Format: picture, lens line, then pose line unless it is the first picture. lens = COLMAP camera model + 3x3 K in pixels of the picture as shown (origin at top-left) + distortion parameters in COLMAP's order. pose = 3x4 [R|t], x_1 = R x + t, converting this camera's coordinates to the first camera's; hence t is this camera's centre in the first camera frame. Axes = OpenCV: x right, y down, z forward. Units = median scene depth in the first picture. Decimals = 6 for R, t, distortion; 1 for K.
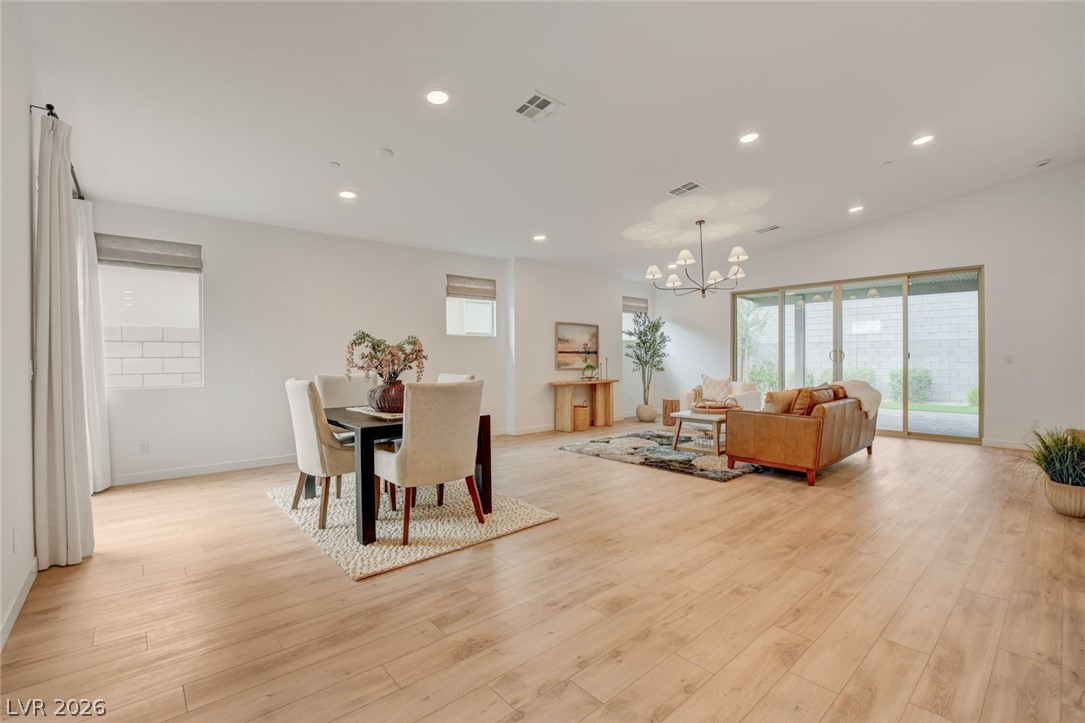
lens RADIAL K [[481.0, 0, 540.1], [0, 481.0, 361.8], [0, 0, 1]] dist [-0.032411, 0.002853]
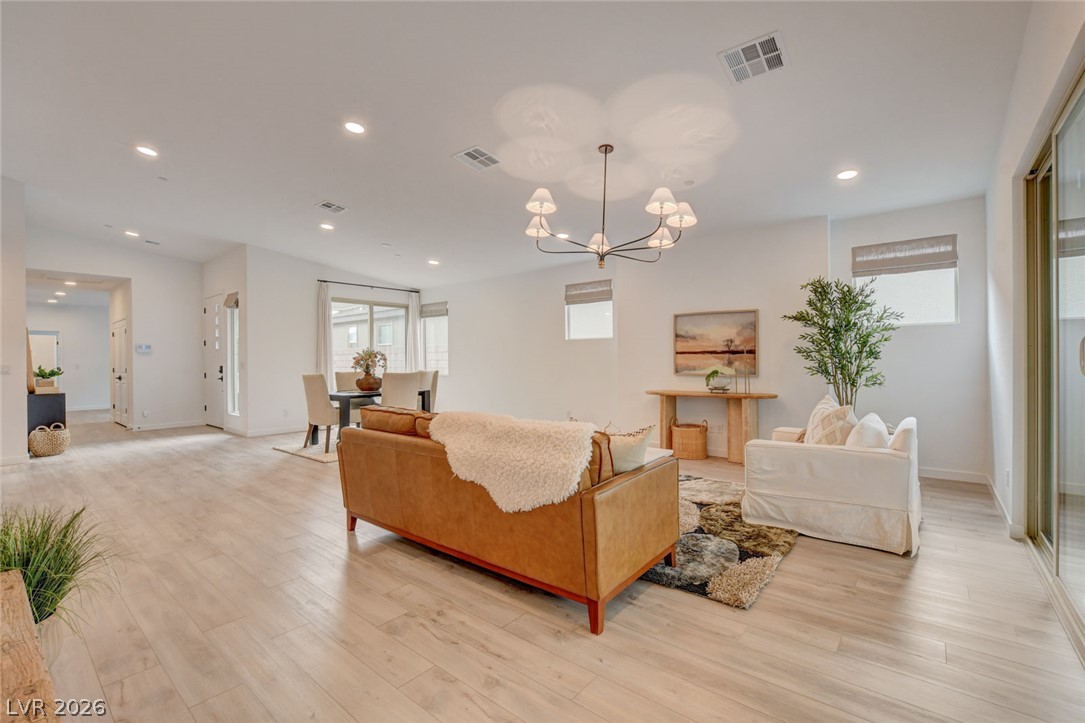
lens RADIAL K [[481.0, 0, 539.1], [0, 481.0, 357.0], [0, 0, 1]] dist [-0.032411, 0.002853]
pose [[0.148406, -0.004693, -0.988915, 0.875059], [-0.003062, 0.999982, -0.005205, -0.009449], [0.988922, 0.003801, 0.148389, 0.752693]]
